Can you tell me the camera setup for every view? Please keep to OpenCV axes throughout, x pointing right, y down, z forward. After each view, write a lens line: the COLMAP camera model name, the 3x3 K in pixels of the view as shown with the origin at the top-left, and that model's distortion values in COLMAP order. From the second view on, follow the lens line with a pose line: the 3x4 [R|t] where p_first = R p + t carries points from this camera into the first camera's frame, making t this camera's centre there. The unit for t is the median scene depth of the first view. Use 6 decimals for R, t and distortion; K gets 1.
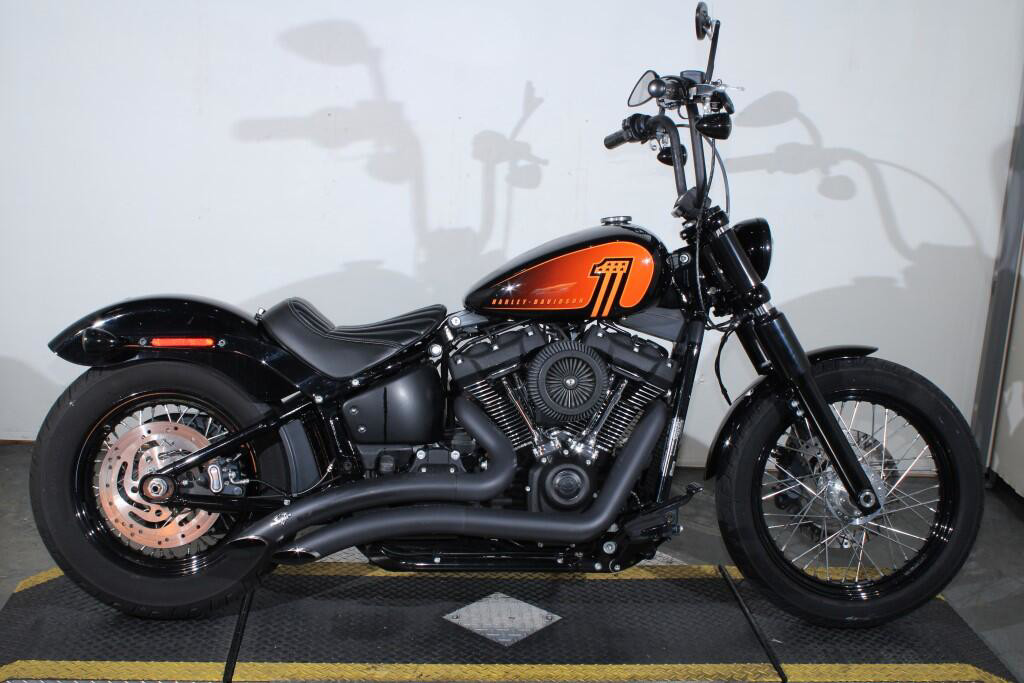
lens RADIAL K [[1411.3, 0, 512.5], [0, 1411.3, 315.5], [0, 0, 1]] dist [-0.071855, 0.091630]
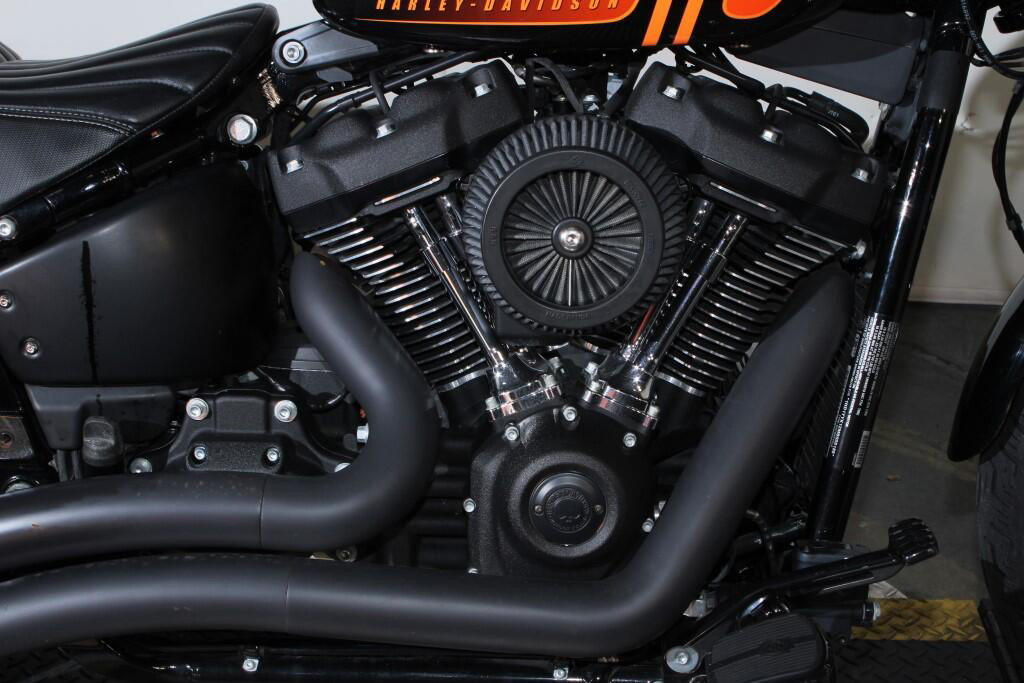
lens RADIAL K [[1689.1, 0, 512.0], [0, 1689.1, 341.5], [0, 0, 1]] dist [-0.020672, 0.211261]
pose [[0.991997, 0.020373, -0.124607, 0.077732], [0.009134, 0.972731, 0.231756, -0.025503], [0.125930, -0.231040, 0.964760, 0.566315]]
